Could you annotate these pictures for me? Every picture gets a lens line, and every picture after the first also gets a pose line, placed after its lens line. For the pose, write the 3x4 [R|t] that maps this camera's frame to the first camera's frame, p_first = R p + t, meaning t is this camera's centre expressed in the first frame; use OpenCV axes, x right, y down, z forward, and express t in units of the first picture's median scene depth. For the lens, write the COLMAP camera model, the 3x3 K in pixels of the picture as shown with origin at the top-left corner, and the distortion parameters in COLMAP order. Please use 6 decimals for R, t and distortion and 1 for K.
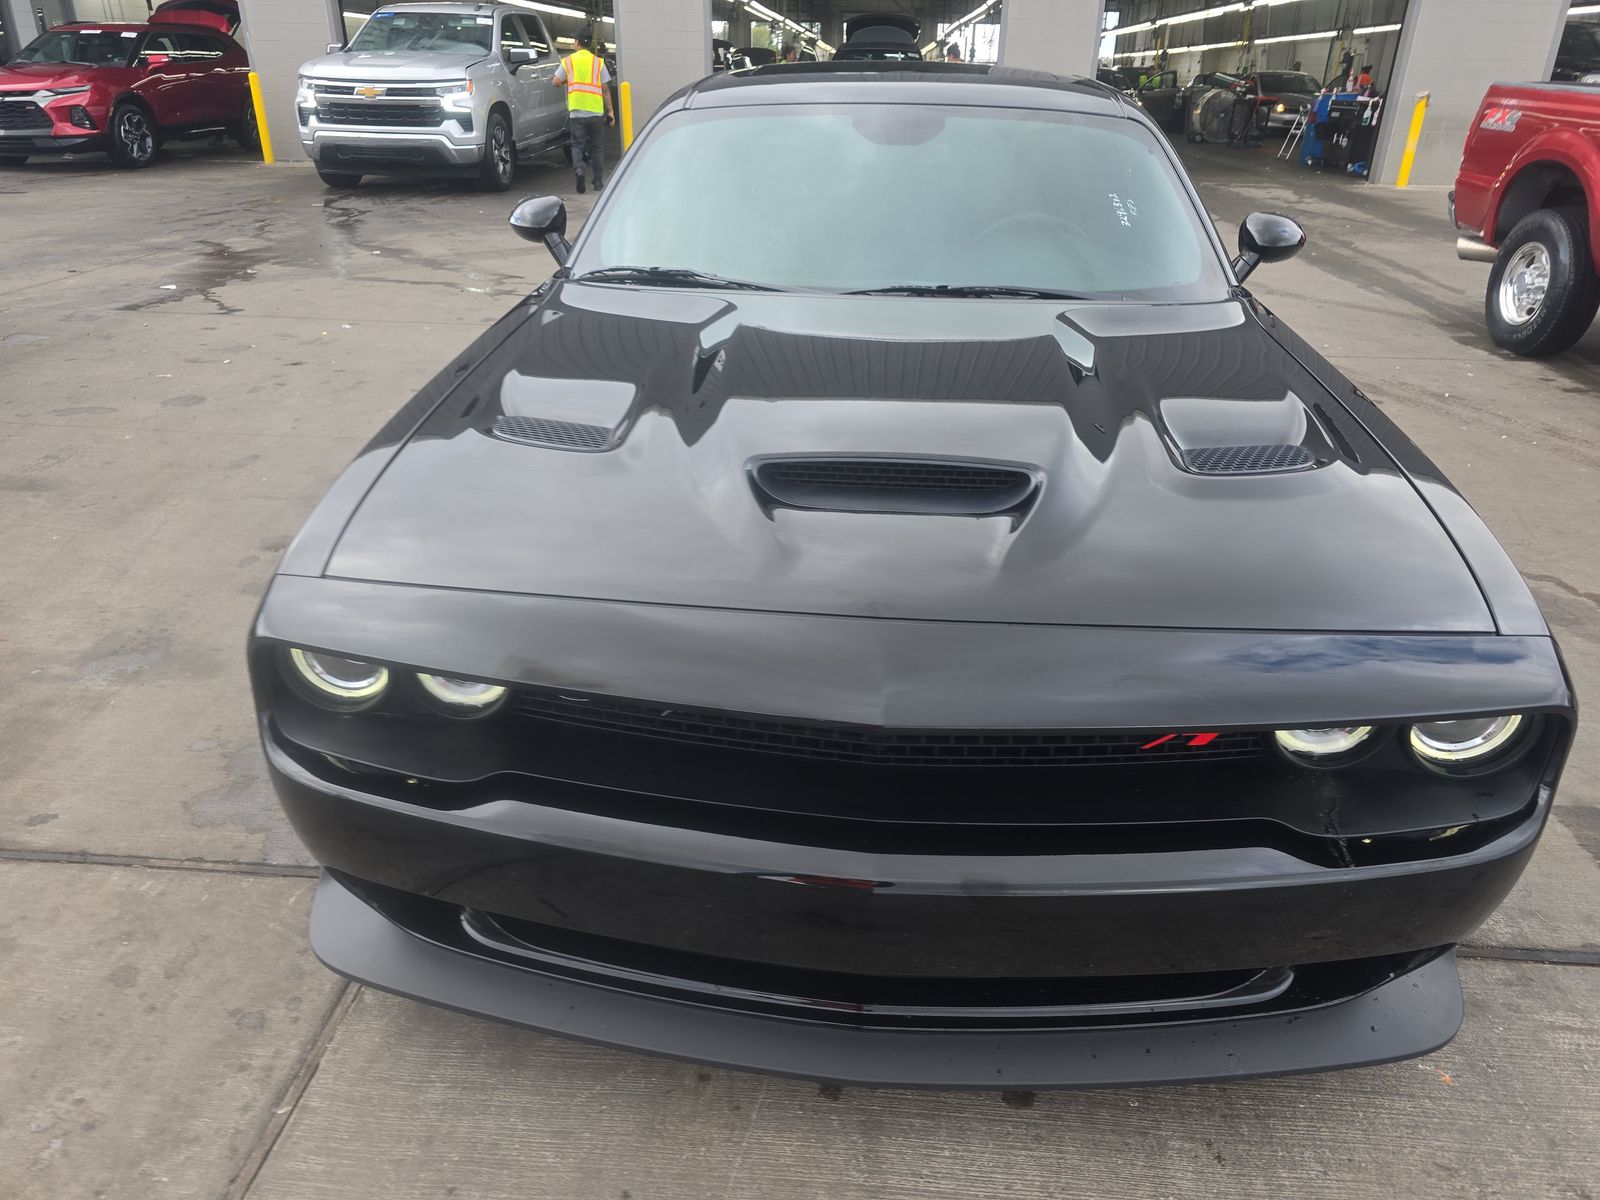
lens RADIAL K [[1084.7, 0, 799.2], [0, 1084.7, 593.8], [0, 0, 1]] dist [0.013044, -0.001520]
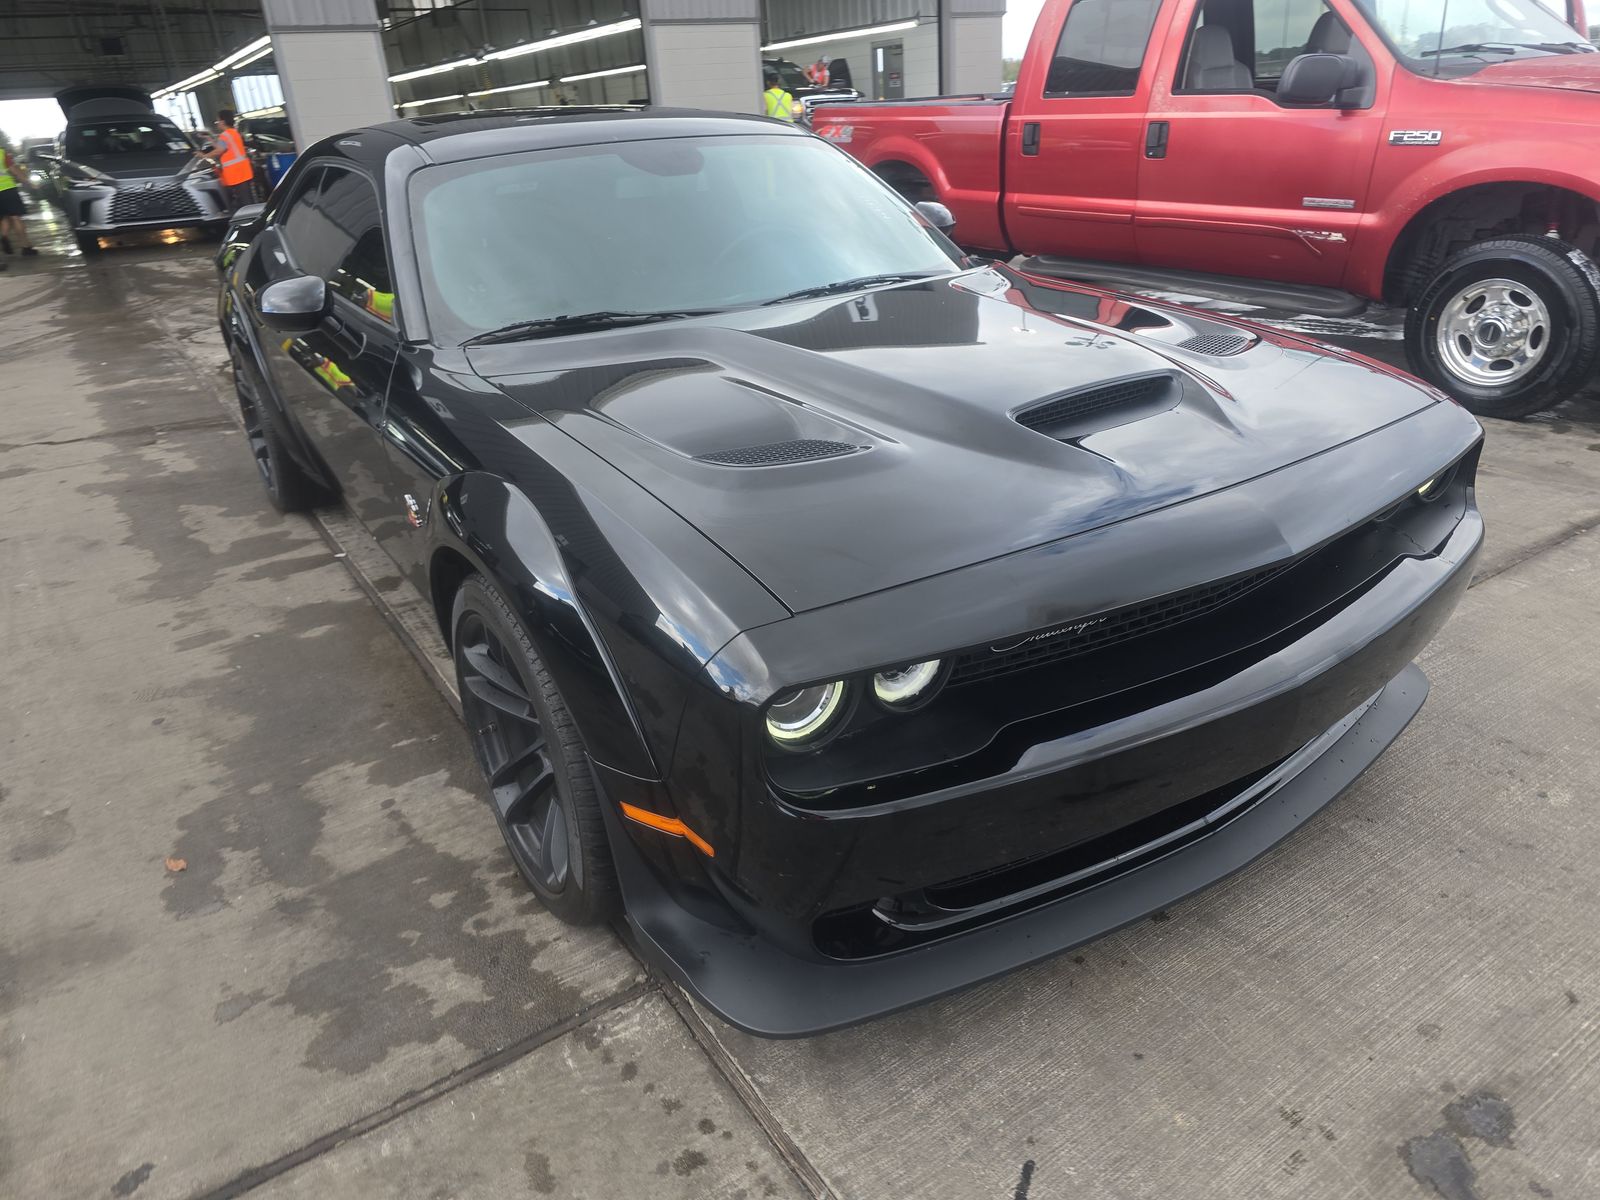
lens RADIAL K [[1084.7, 0, 802.3], [0, 1084.7, 601.1], [0, 0, 1]] dist [0.013044, -0.001520]
pose [[0.790278, -0.308233, 0.529578, -0.576955], [0.327649, 0.942902, 0.059859, -0.050532], [-0.517791, 0.126210, 0.846146, 0.103570]]
